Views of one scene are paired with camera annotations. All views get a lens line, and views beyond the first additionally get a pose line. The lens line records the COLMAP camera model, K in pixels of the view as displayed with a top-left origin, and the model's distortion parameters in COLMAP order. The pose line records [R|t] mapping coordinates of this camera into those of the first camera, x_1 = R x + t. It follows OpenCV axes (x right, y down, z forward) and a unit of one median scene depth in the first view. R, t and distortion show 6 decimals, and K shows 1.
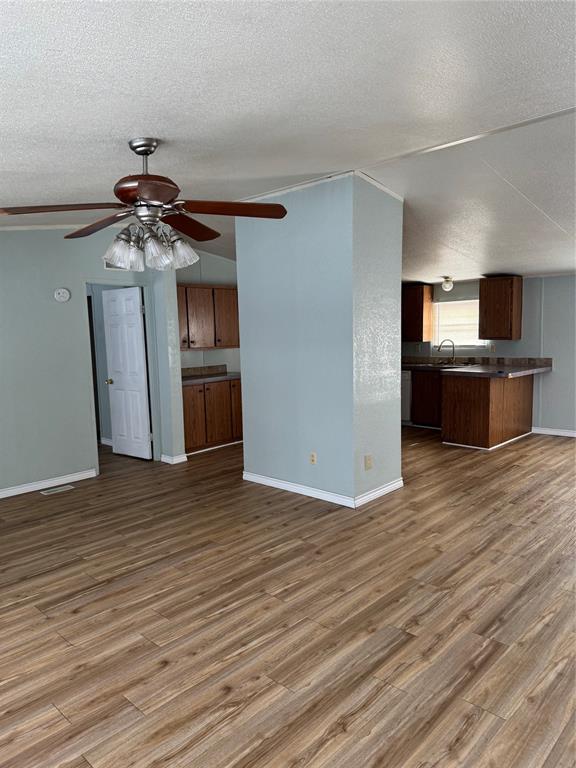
lens RADIAL K [[536.7, 0, 286.8], [0, 536.7, 385.2], [0, 0, 1]] dist [0.035409, -0.046422]
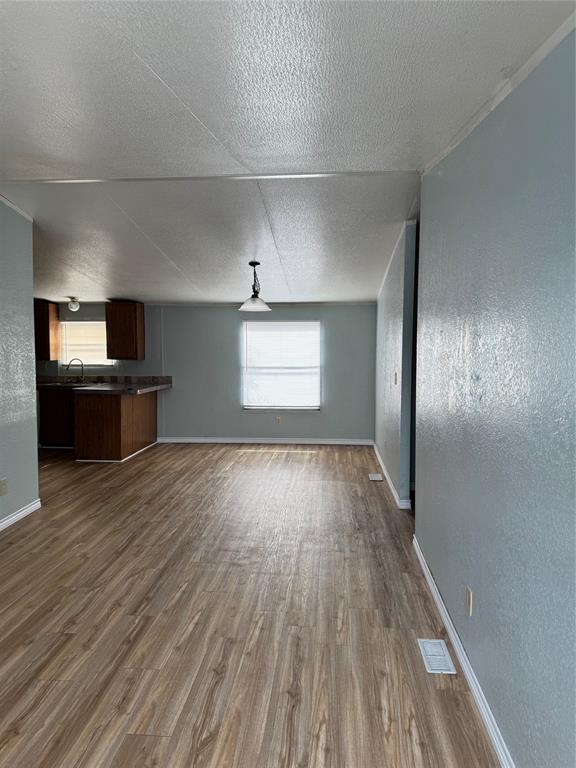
lens RADIAL K [[536.7, 0, 290.0], [0, 536.7, 384.8], [0, 0, 1]] dist [0.035409, -0.046422]
pose [[0.775095, -0.020532, 0.631511, -0.051828], [0.044251, 0.998782, -0.021839, 0.006711], [-0.630293, 0.044872, 0.775059, -0.066375]]
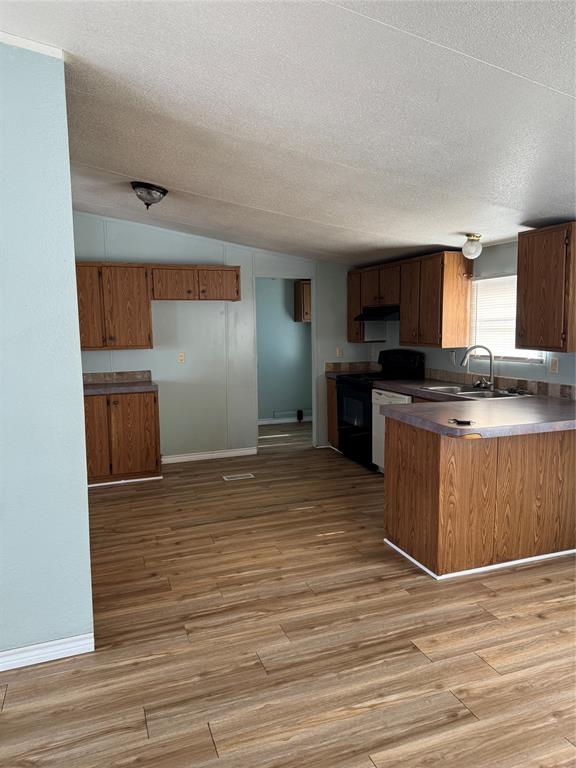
lens RADIAL K [[536.7, 0, 291.1], [0, 536.7, 374.3], [0, 0, 1]] dist [0.035409, -0.046422]
pose [[0.897492, 0.054690, -0.437628, 0.609188], [-0.055206, 0.998408, 0.011552, -0.082990], [0.437563, 0.013792, 0.899082, 0.664604]]
